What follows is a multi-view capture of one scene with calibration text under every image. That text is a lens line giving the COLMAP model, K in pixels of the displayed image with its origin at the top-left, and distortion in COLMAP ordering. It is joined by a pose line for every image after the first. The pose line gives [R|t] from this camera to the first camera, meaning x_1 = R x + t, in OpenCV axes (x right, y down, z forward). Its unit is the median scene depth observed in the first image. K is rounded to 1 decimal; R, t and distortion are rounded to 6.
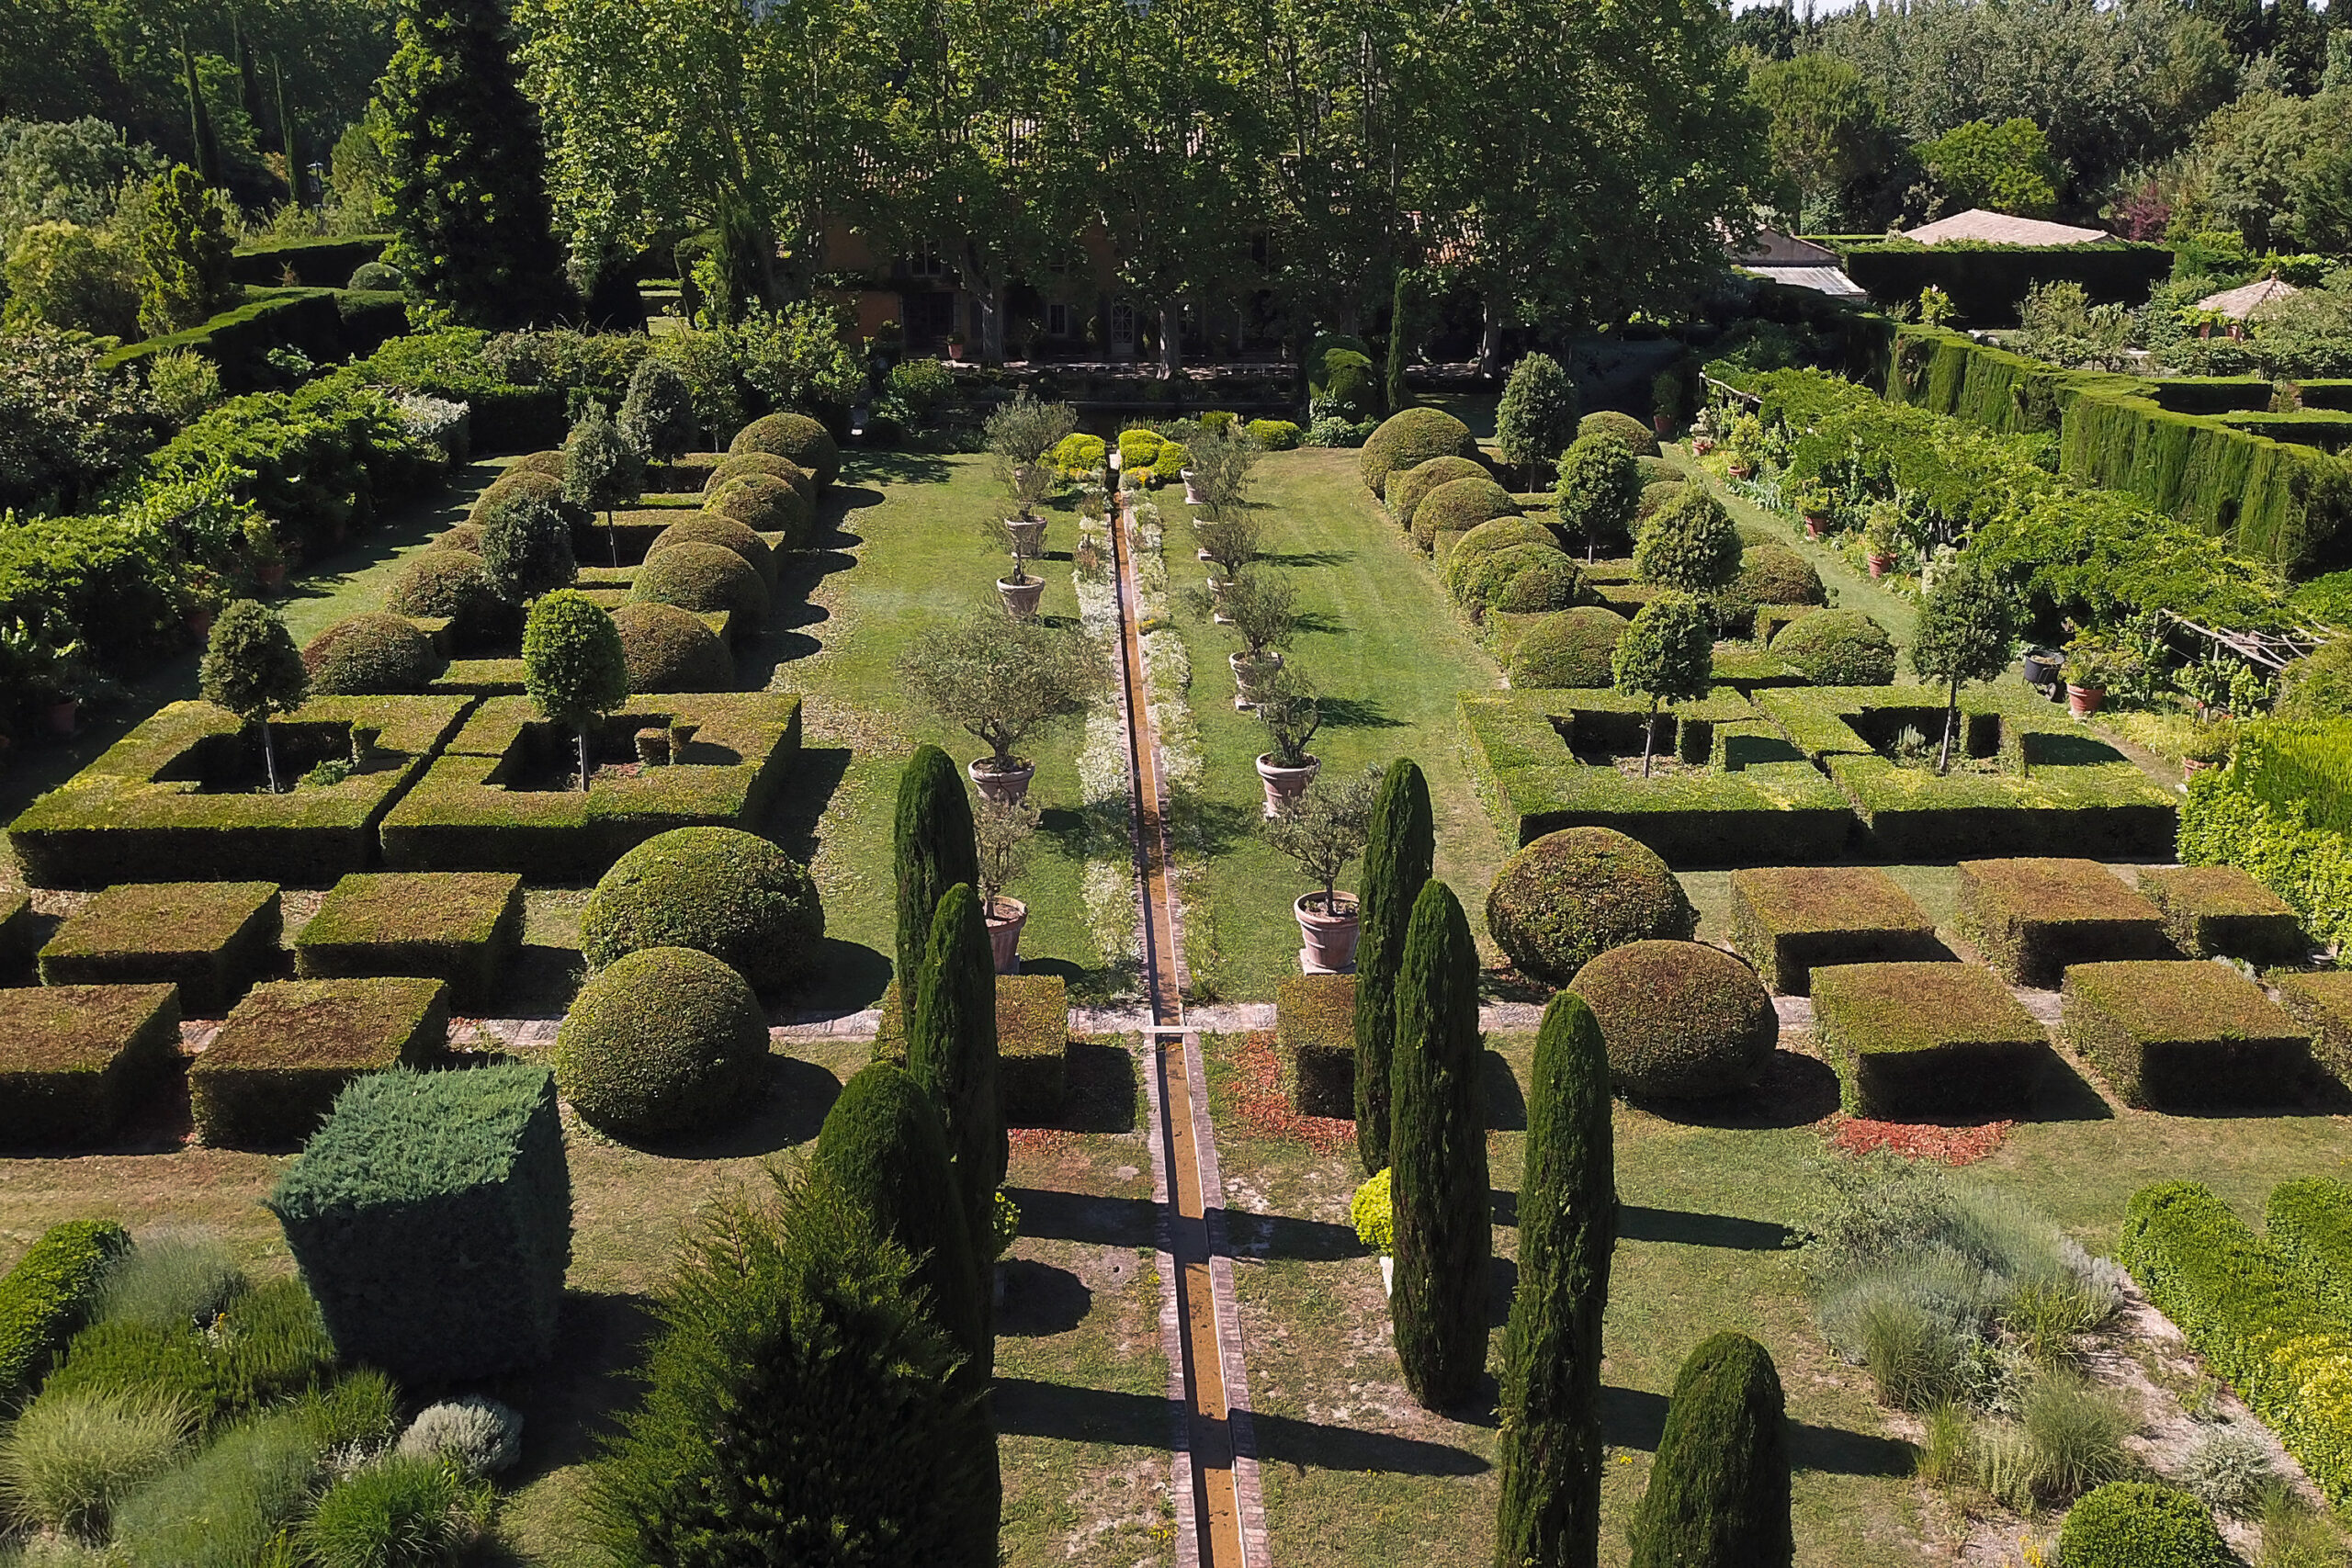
lens RADIAL K [[2160.8, 0, 1176.0], [0, 2160.8, 784.0], [0, 0, 1]] dist [-0.000508, 0.002475]
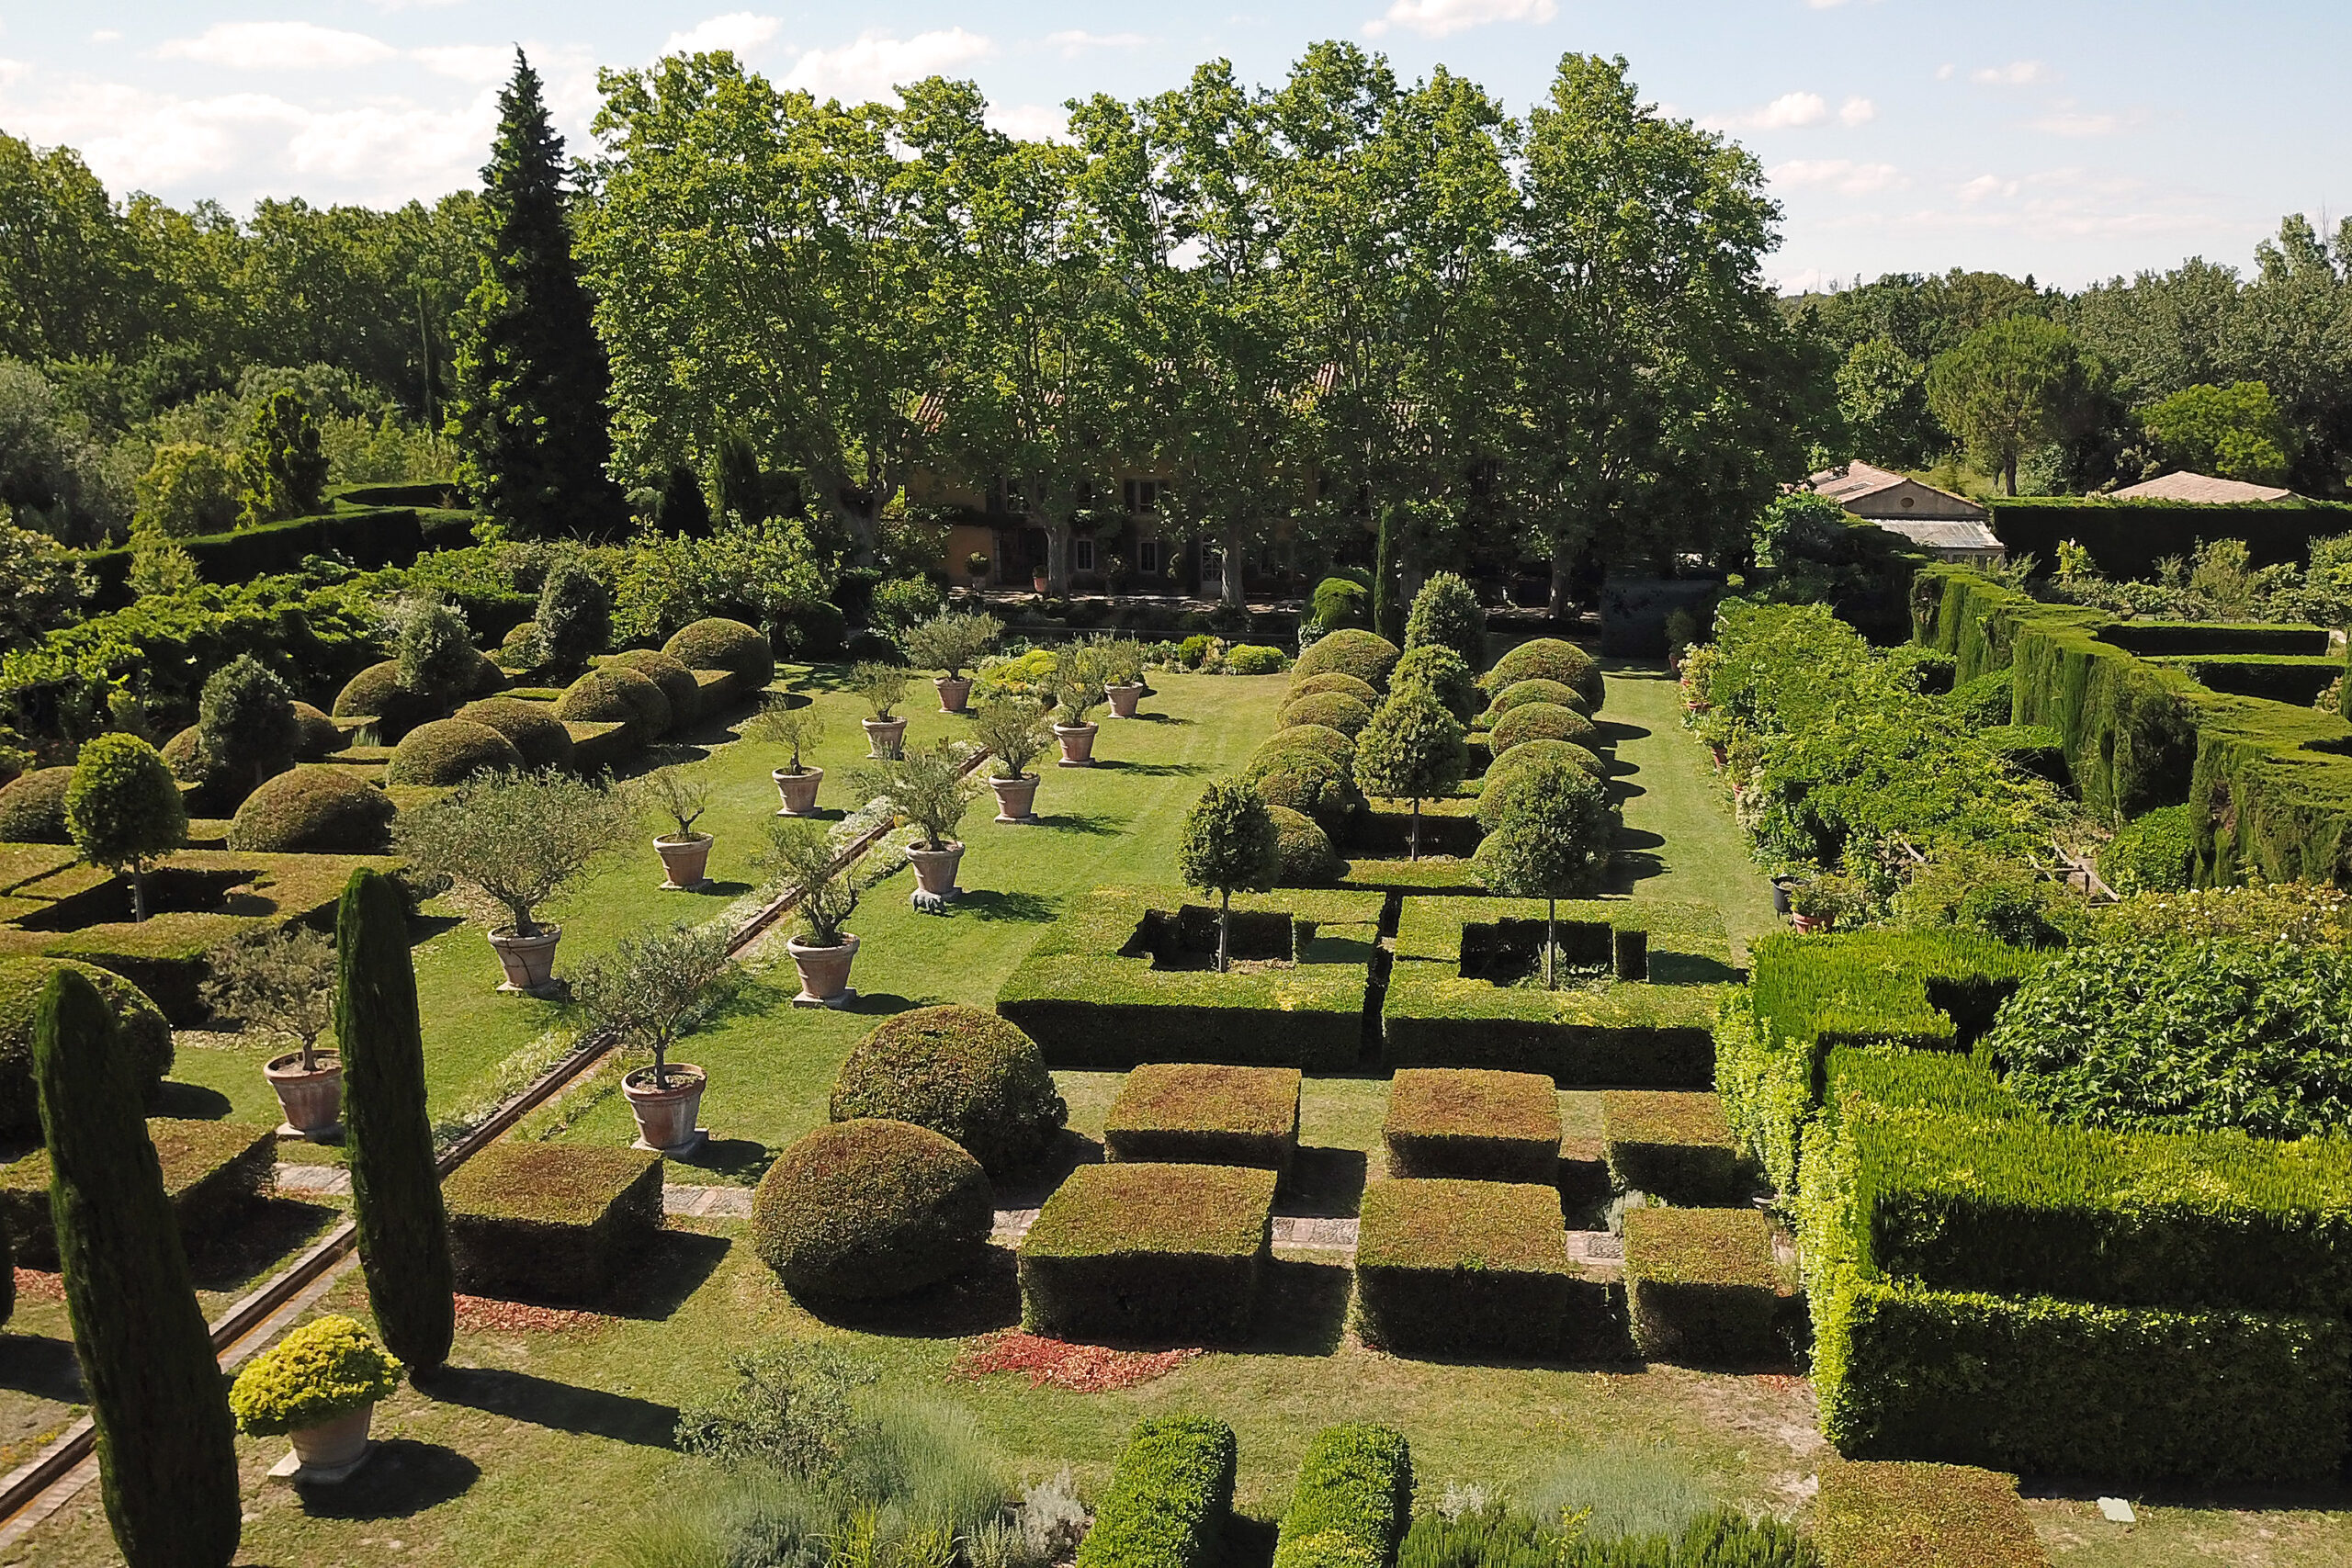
lens RADIAL K [[2160.8, 0, 1176.0], [0, 2160.8, 784.0], [0, 0, 1]] dist [-0.000508, 0.002475]
pose [[0.988329, 0.034448, -0.148386, 0.146353], [-0.052231, 0.991679, -0.117665, 0.010451], [0.143098, 0.124042, 0.981905, 0.037312]]
